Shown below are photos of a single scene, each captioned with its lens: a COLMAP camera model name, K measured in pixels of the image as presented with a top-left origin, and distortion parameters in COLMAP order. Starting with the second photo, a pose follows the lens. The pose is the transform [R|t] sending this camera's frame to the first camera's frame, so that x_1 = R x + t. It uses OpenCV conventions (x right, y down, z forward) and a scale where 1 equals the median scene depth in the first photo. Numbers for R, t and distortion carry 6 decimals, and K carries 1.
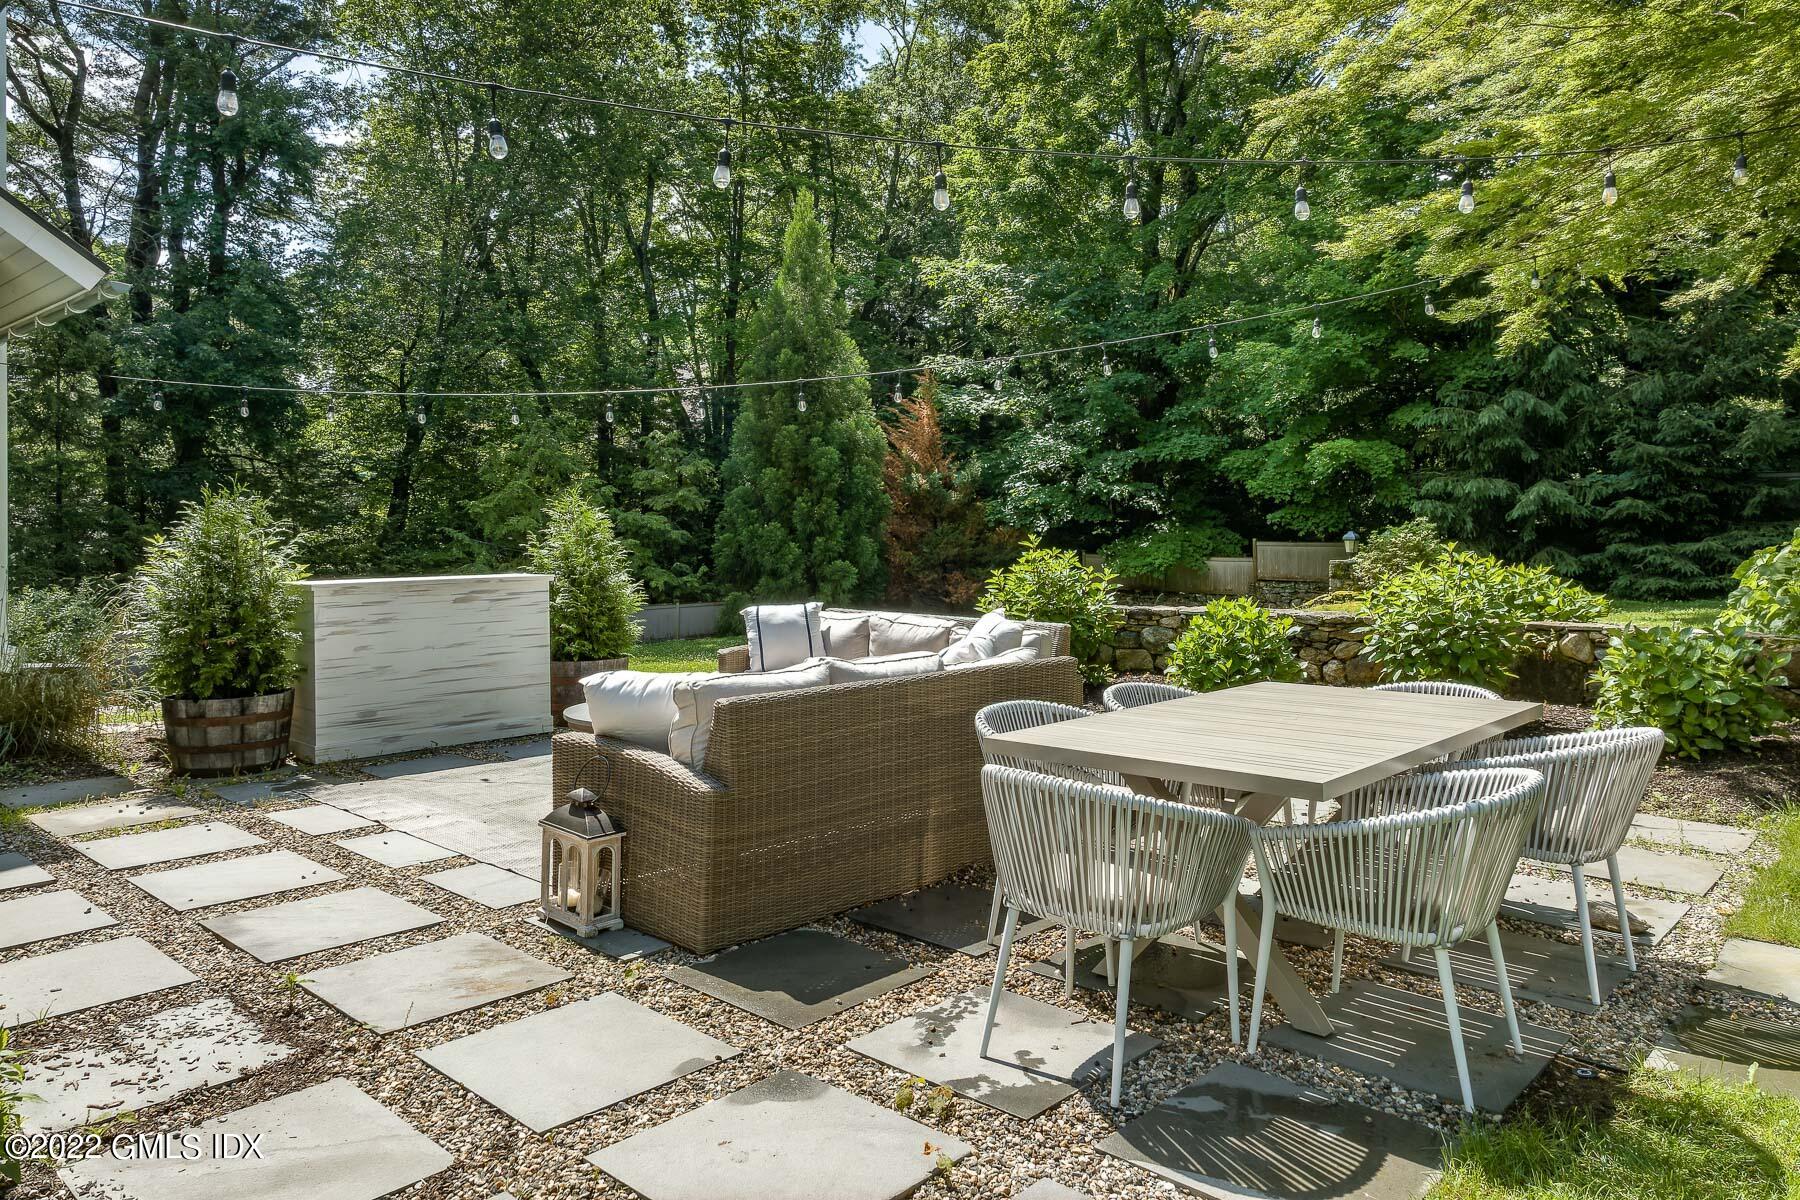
lens RADIAL K [[1209.6, 0, 888.4], [0, 1209.6, 594.0], [0, 0, 1]] dist [0.002461, -0.002830]
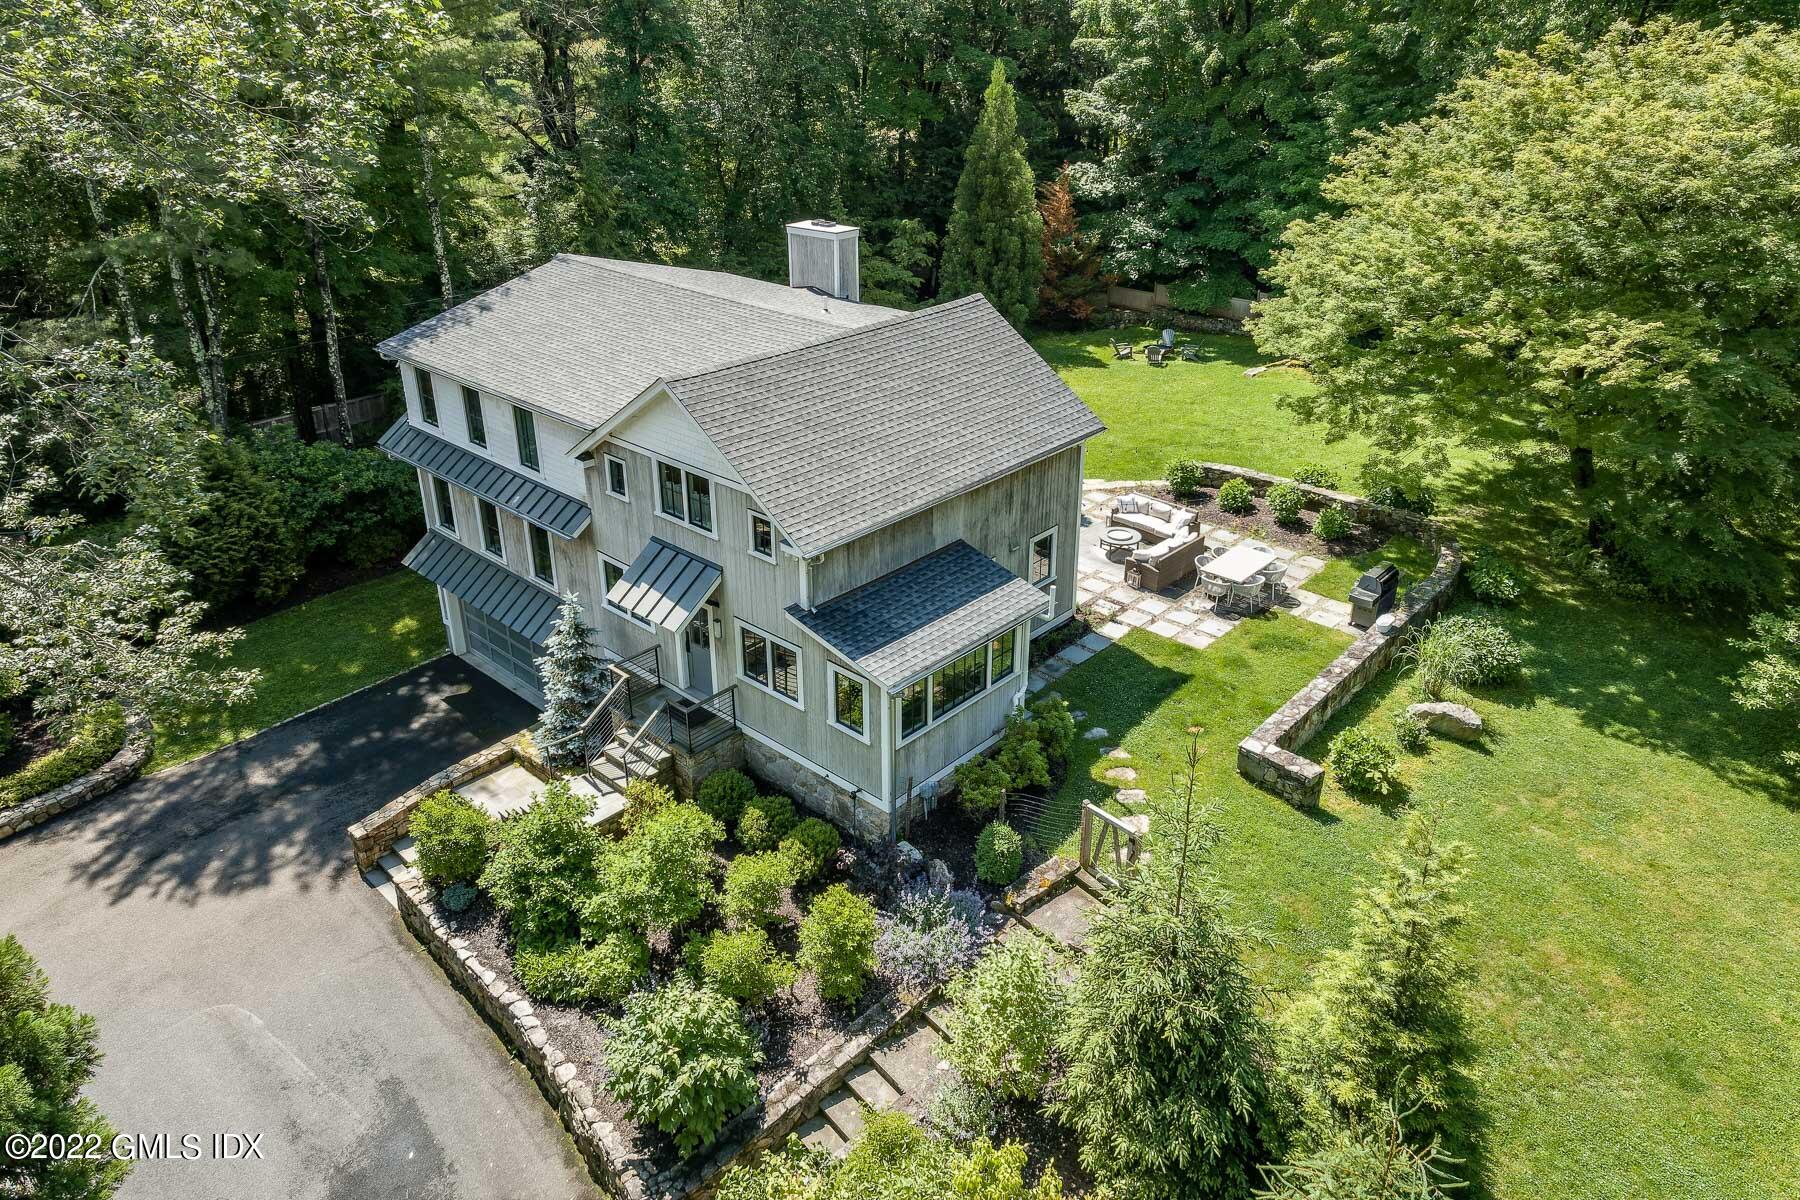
lens RADIAL K [[1209.6, 0, 894.7], [0, 1209.6, 587.5], [0, 0, 1]] dist [0.002461, -0.002830]
pose [[0.999882, 0.002120, 0.015194, -1.027645], [-0.007974, 0.917941, 0.396638, -1.454204], [-0.013106, -0.396712, 0.917849, -3.160871]]
